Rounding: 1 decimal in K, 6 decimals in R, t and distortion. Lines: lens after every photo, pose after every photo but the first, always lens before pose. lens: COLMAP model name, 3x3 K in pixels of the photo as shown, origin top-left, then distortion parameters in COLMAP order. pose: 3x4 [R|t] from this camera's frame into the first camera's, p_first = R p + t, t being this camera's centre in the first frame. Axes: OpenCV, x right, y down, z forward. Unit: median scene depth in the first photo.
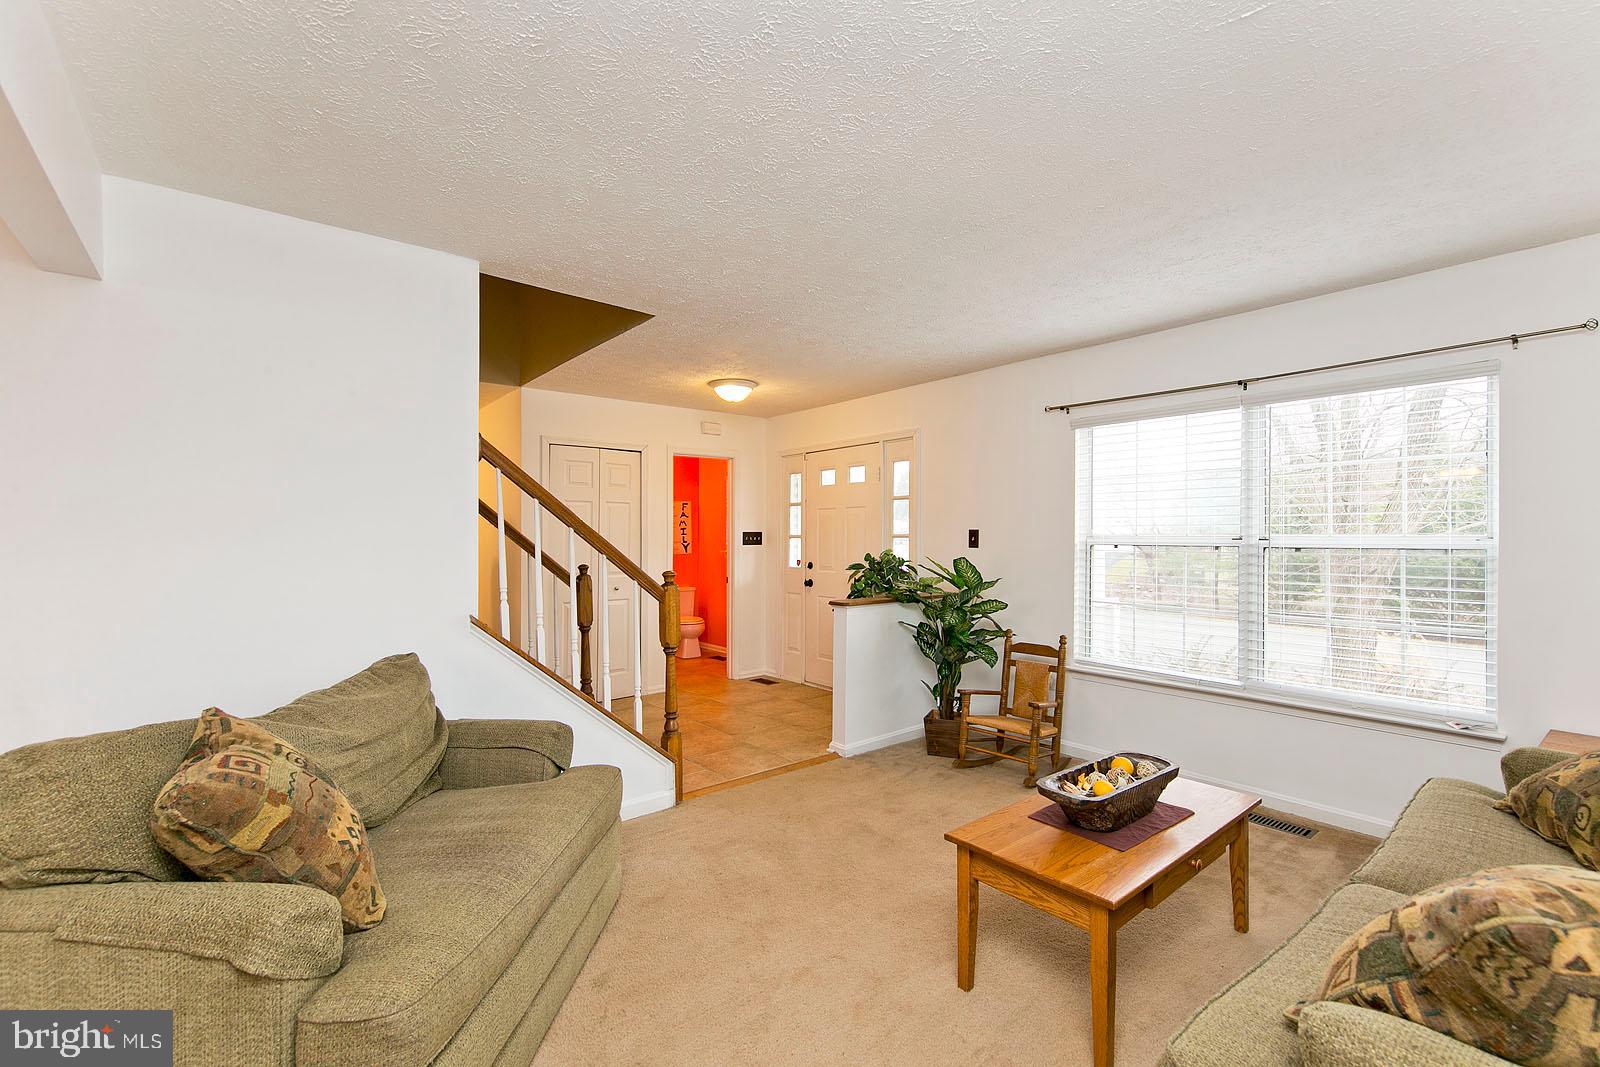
lens RADIAL K [[687.9, 0, 803.6], [0, 687.9, 539.8], [0, 0, 1]] dist [0.007557, -0.000651]
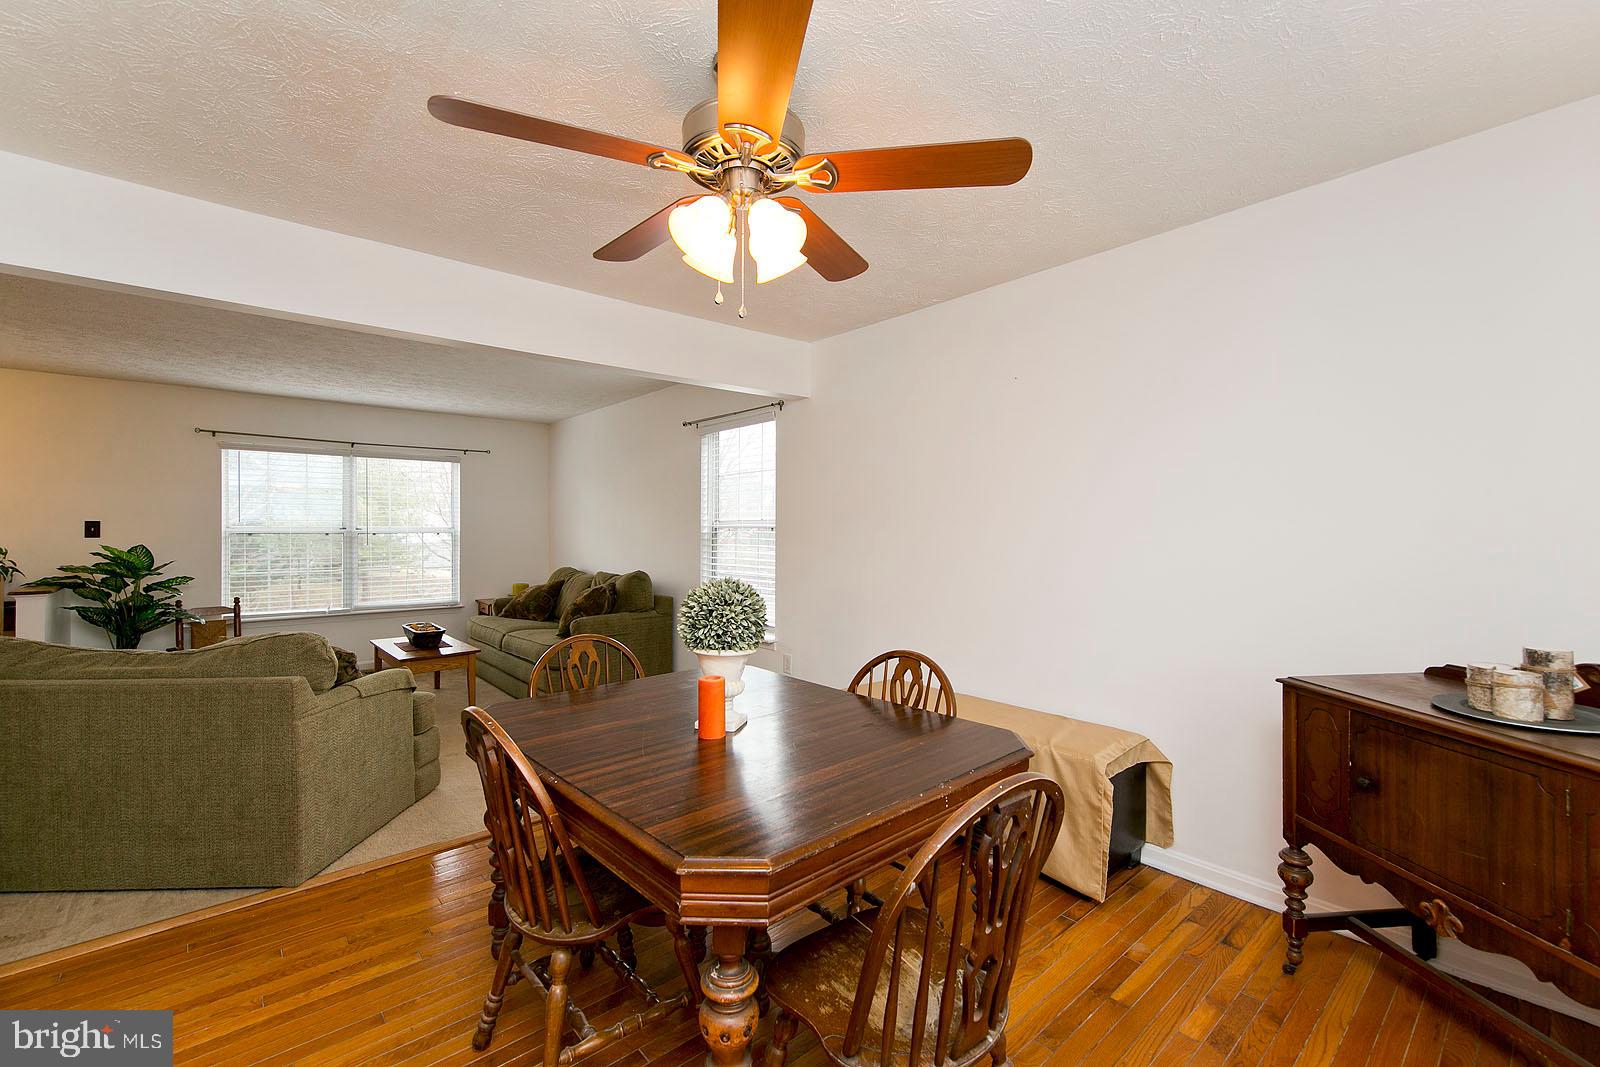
lens RADIAL K [[687.9, 0, 811.5], [0, 687.9, 538.2], [0, 0, 1]] dist [0.007557, -0.000651]
pose [[-0.030607, -0.015803, 0.999407, -1.099904], [0.003007, 0.999869, 0.015903, -0.001466], [-0.999527, 0.003492, -0.030555, -0.145118]]
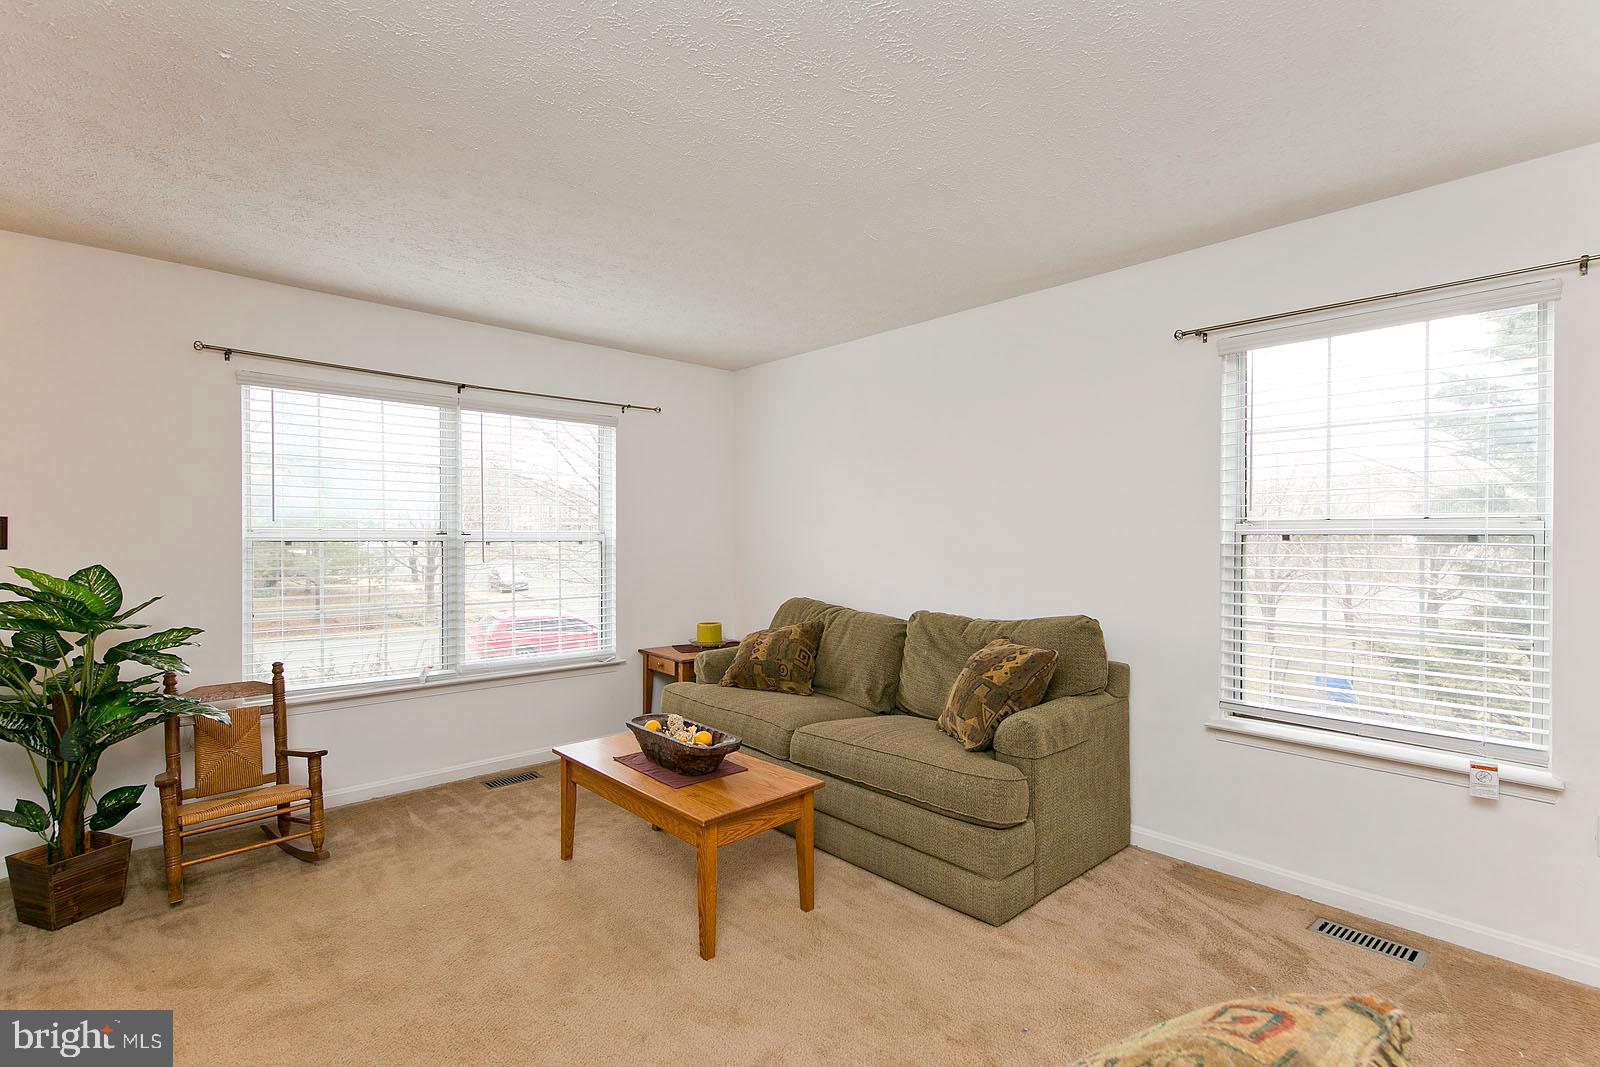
lens RADIAL K [[735.7, 0, 822.3], [0, 735.7, 548.2], [0, 0, 1]] dist [0.002713, -0.000525]
pose [[-0.079547, -0.019287, 0.996645, -0.475475], [-0.000078, 0.999813, 0.019343, -0.001118], [-0.996831, 0.001461, -0.079534, 0.477572]]
